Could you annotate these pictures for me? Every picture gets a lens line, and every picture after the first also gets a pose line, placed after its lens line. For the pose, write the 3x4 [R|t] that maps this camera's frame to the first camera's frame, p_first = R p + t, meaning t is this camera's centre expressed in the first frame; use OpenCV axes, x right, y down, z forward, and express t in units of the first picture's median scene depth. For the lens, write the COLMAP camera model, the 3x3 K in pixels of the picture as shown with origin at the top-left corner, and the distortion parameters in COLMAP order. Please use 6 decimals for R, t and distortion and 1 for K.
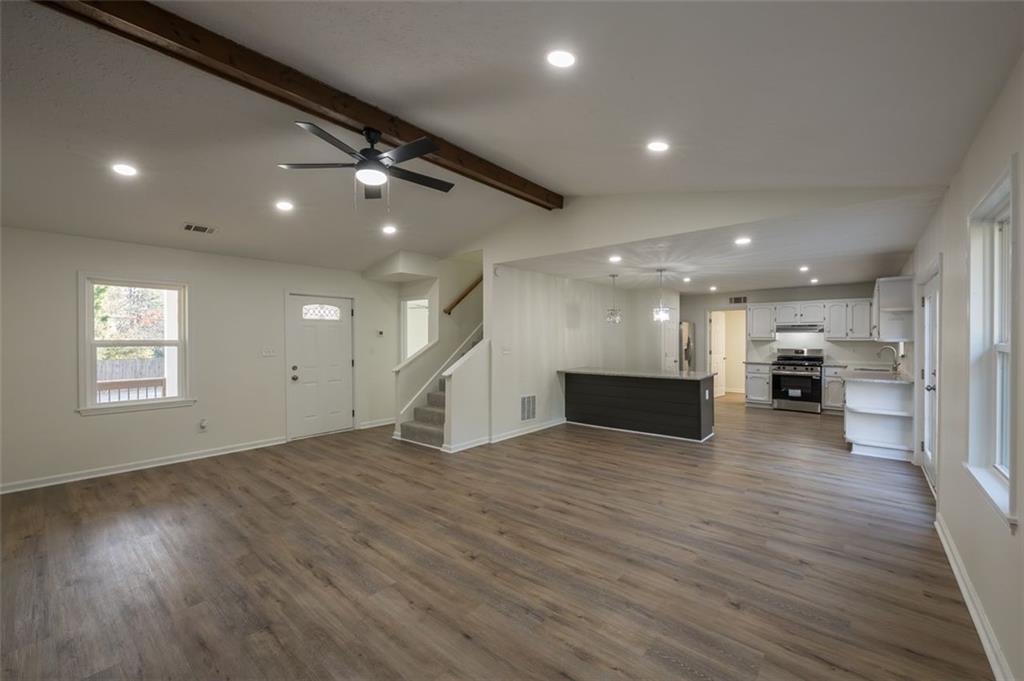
lens RADIAL K [[411.9, 0, 511.2], [0, 411.9, 341.6], [0, 0, 1]] dist [0.002788, 0.000525]
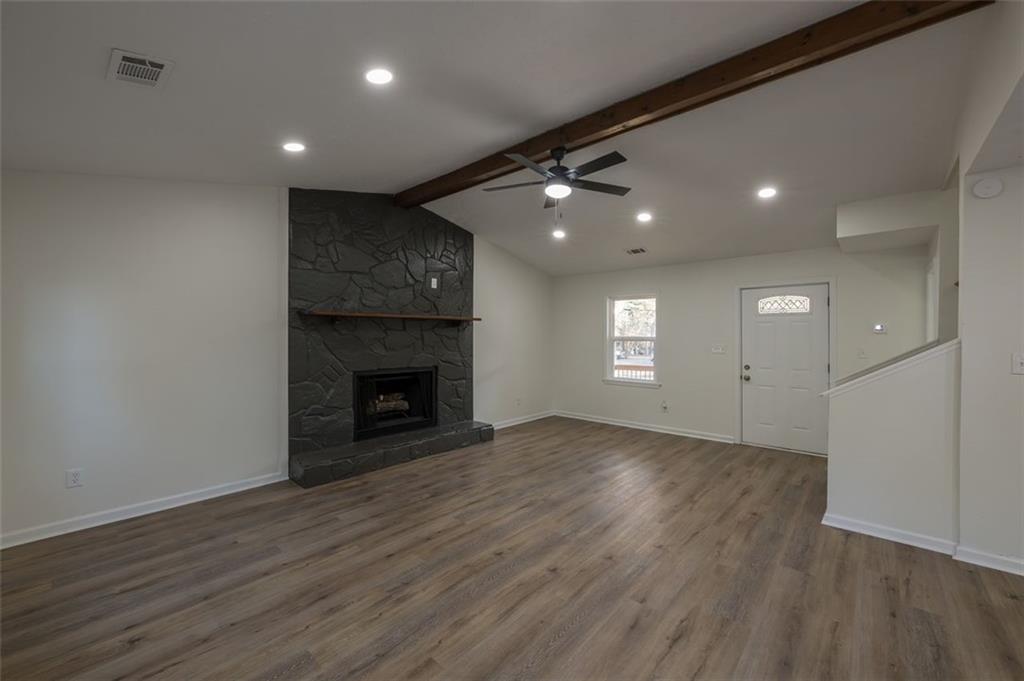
lens RADIAL K [[411.9, 0, 509.7], [0, 411.9, 335.3], [0, 0, 1]] dist [0.002788, 0.000525]
pose [[-0.022273, 0.001555, -0.999751, 0.802971], [-0.010451, 0.999944, 0.001788, -0.008961], [0.999697, 0.010488, -0.022255, 0.921489]]
